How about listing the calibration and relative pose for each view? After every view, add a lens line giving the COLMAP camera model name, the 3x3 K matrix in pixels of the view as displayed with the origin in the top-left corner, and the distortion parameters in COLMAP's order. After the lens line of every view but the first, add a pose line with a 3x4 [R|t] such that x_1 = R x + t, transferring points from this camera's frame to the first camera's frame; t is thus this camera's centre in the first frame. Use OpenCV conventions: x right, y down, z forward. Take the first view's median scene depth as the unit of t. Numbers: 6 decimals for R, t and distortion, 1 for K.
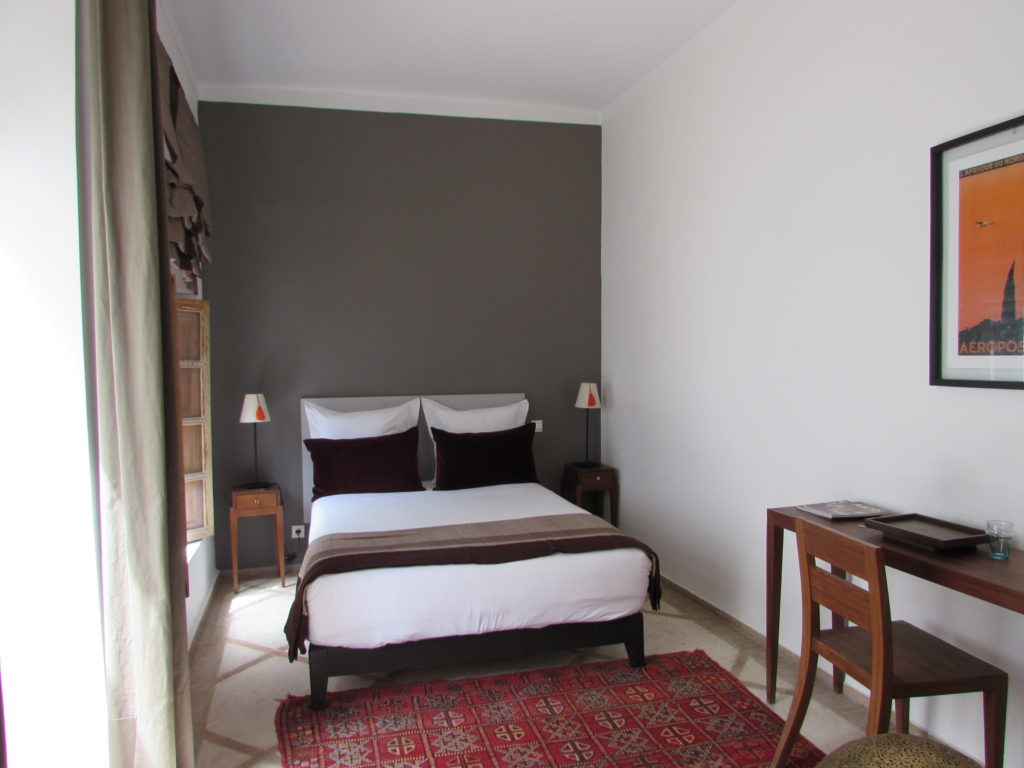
lens RADIAL K [[718.7, 0, 512.1], [0, 718.7, 383.0], [0, 0, 1]] dist [-0.042252, 0.016952]
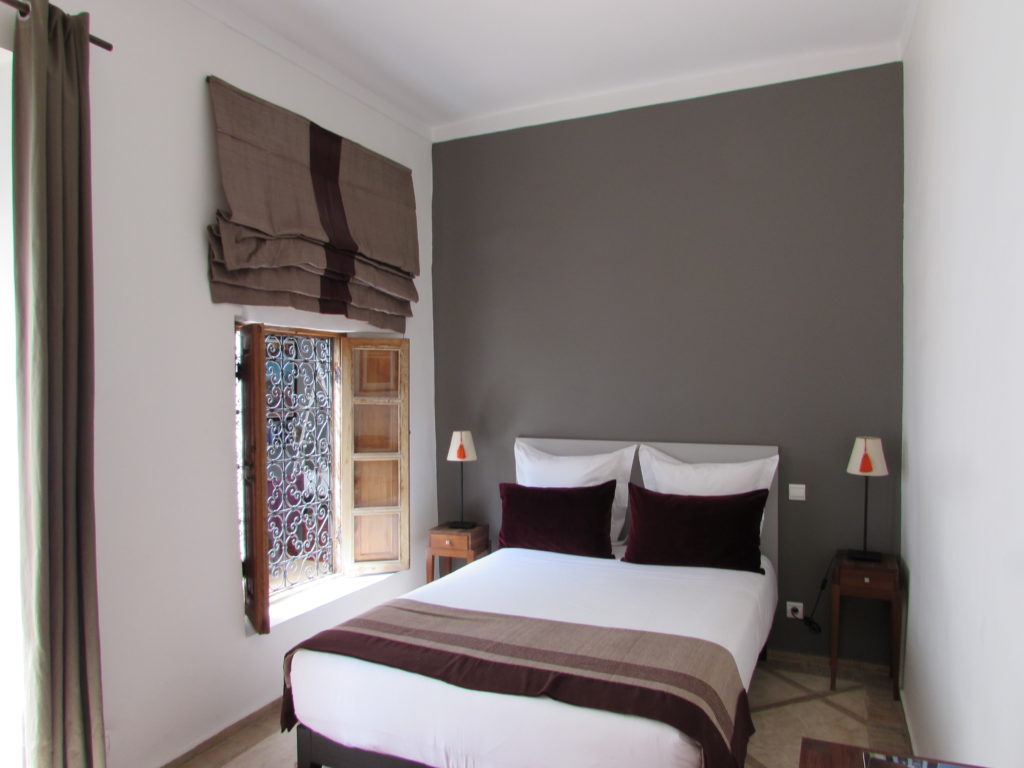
lens RADIAL K [[718.7, 0, 512.1], [0, 718.7, 383.0], [0, 0, 1]] dist [-0.042252, 0.016952]
pose [[0.762645, 0.012880, -0.646688, 0.390372], [-0.024564, 0.999657, -0.009059, -0.051891], [0.646350, 0.022794, 0.762700, 0.349831]]
